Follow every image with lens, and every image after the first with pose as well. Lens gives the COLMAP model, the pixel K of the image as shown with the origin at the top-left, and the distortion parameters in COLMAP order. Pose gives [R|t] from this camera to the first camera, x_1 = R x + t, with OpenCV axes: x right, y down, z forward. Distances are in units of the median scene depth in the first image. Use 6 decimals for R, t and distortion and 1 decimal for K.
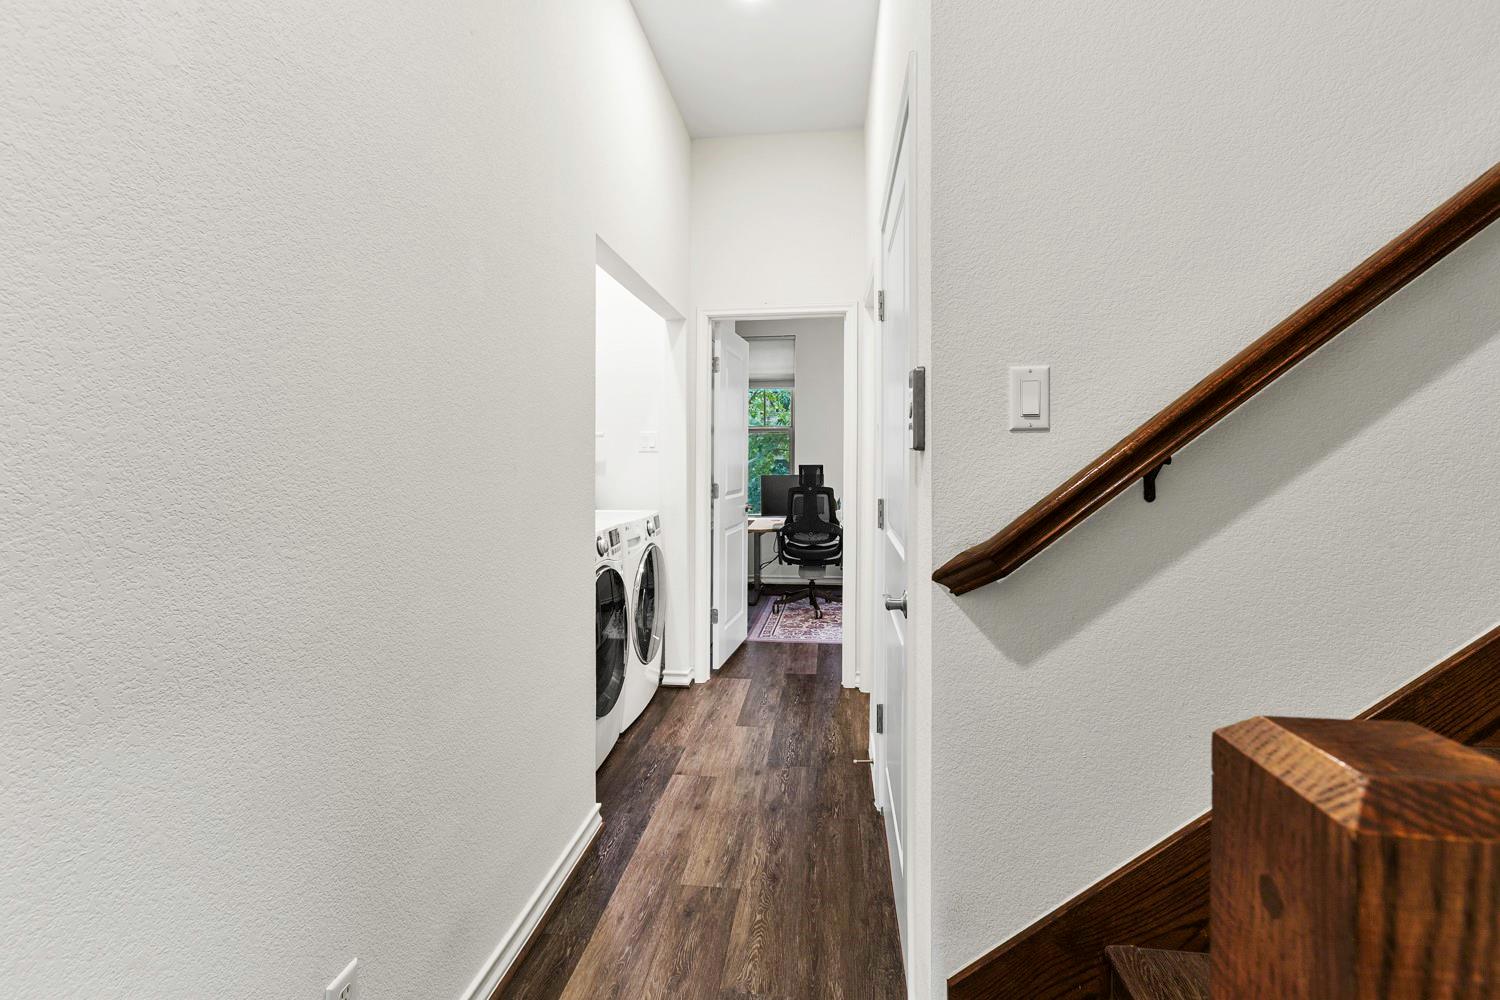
lens RADIAL K [[683.7, 0, 750.0], [0, 683.7, 500.0], [0, 0, 1]] dist [0.000754, -0.000001]
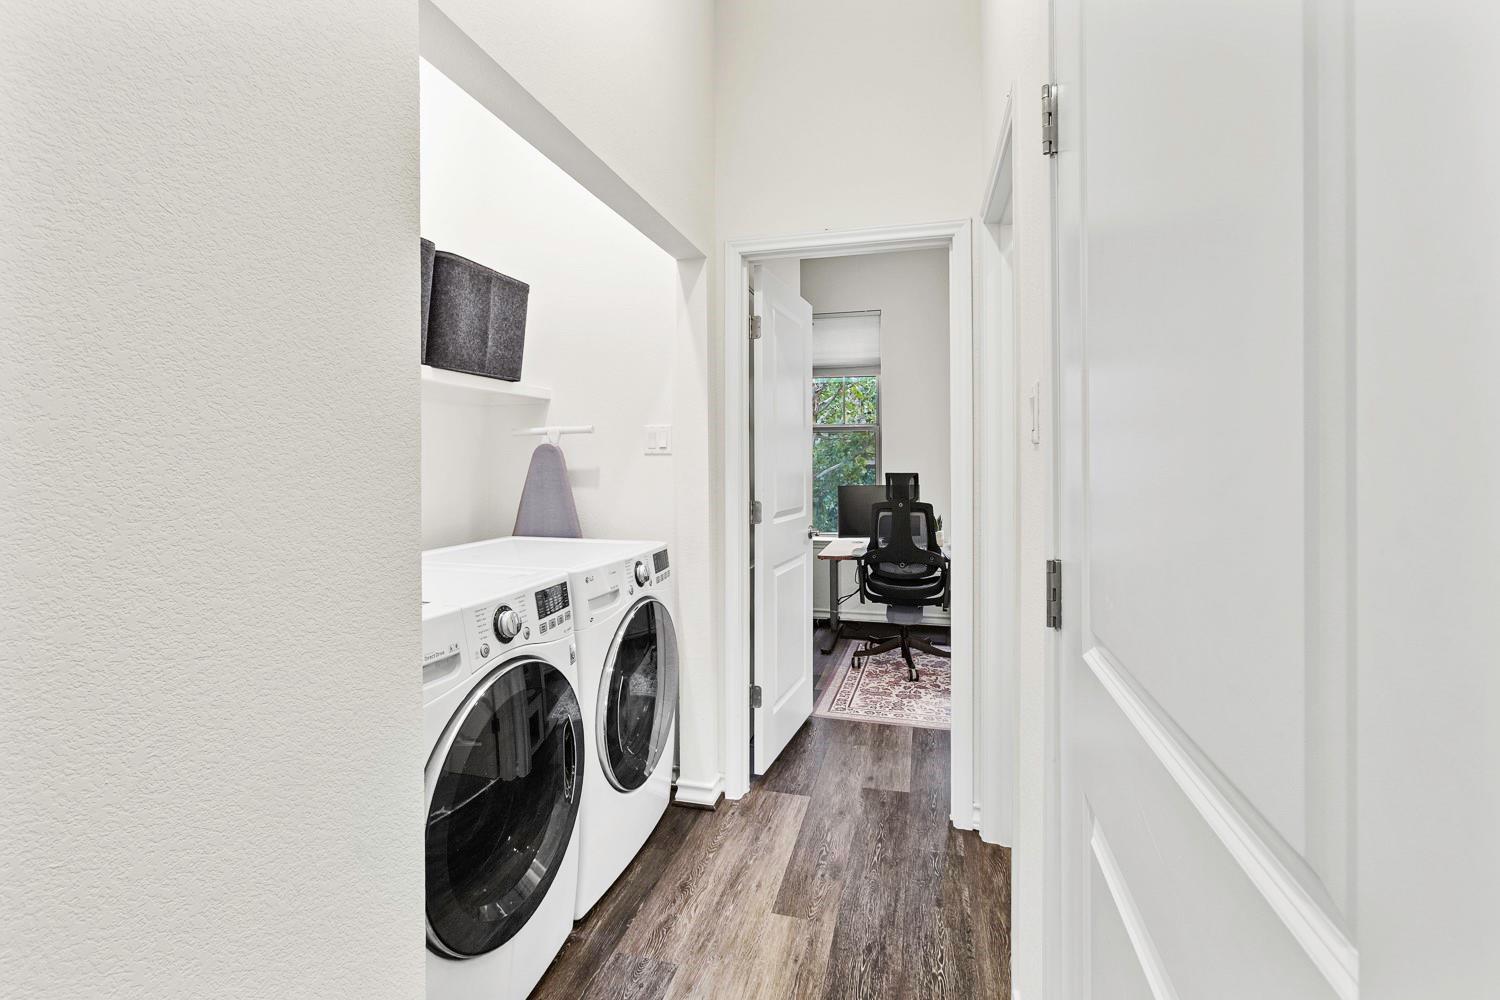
lens RADIAL K [[697.3, 0, 751.7], [0, 697.3, 453.1], [0, 0, 1]] dist [-0.000537, 0.000197]
pose [[0.991735, -0.000294, -0.128302, 0.029427], [-0.009296, 0.997205, -0.074139, -0.017780], [0.127965, 0.074719, 0.988960, 0.269235]]
